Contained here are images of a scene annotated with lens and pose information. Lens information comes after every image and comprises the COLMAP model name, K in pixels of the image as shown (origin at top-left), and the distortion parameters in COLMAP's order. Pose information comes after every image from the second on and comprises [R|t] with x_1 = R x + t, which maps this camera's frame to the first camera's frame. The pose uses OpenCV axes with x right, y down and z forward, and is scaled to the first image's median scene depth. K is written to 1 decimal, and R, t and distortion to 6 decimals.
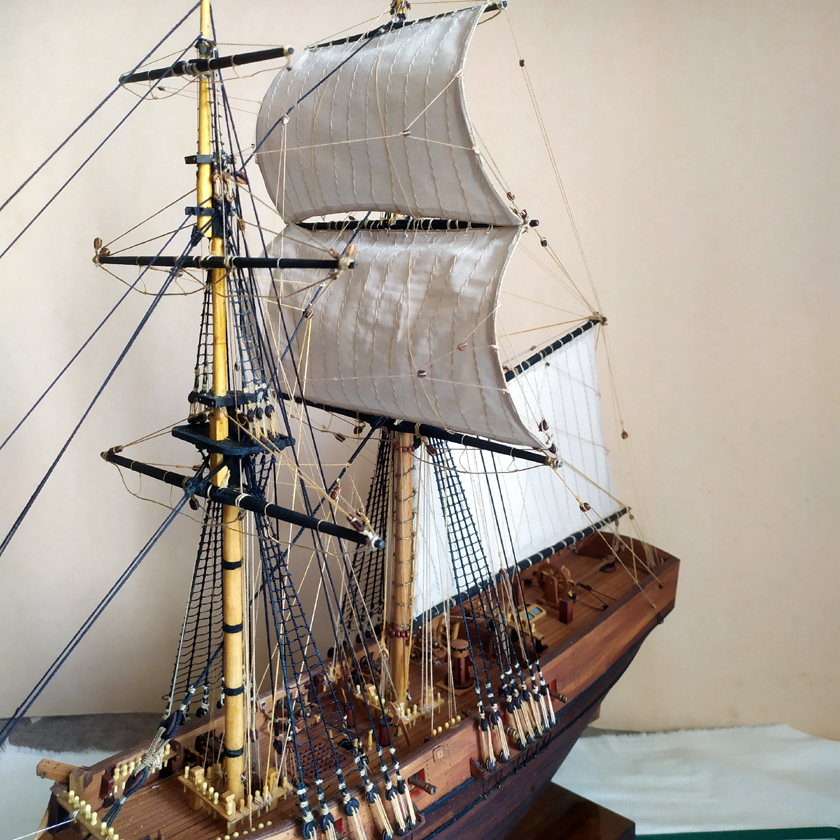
lens RADIAL K [[896.7, 0, 420.0], [0, 896.7, 420.0], [0, 0, 1]] dist [0.011638, 0.115988]
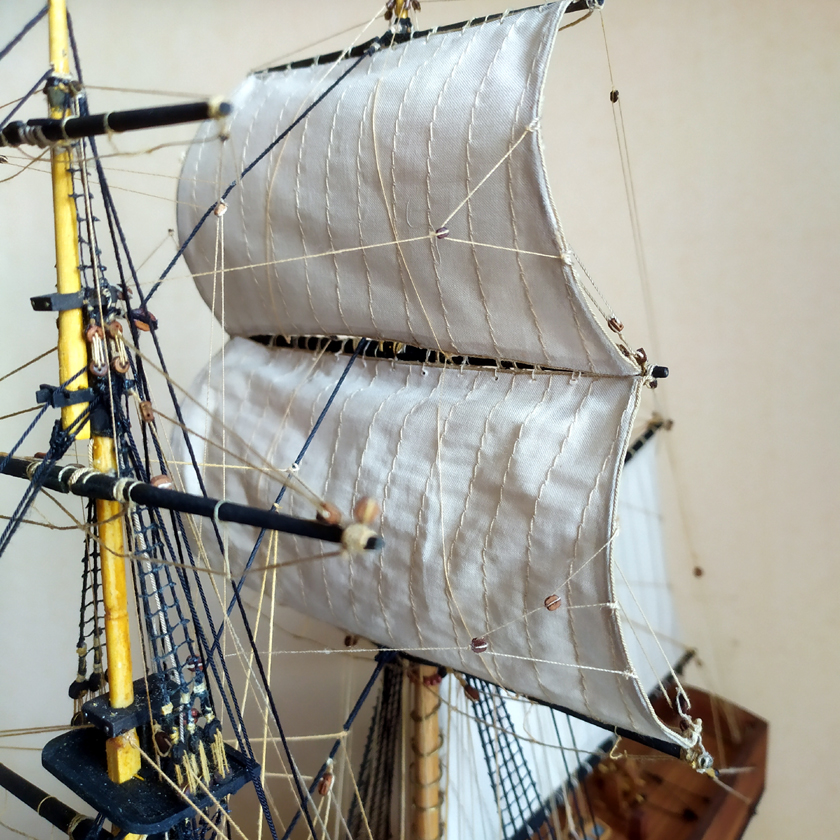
lens RADIAL K [[908.9, 0, 420.0], [0, 908.9, 420.0], [0, 0, 1]] dist [0.000850, 0.021140]
pose [[0.997890, -0.040279, 0.050921, -0.058231], [0.040252, 0.999188, 0.001563, -0.193478], [-0.050943, 0.000490, 0.998701, 0.416148]]
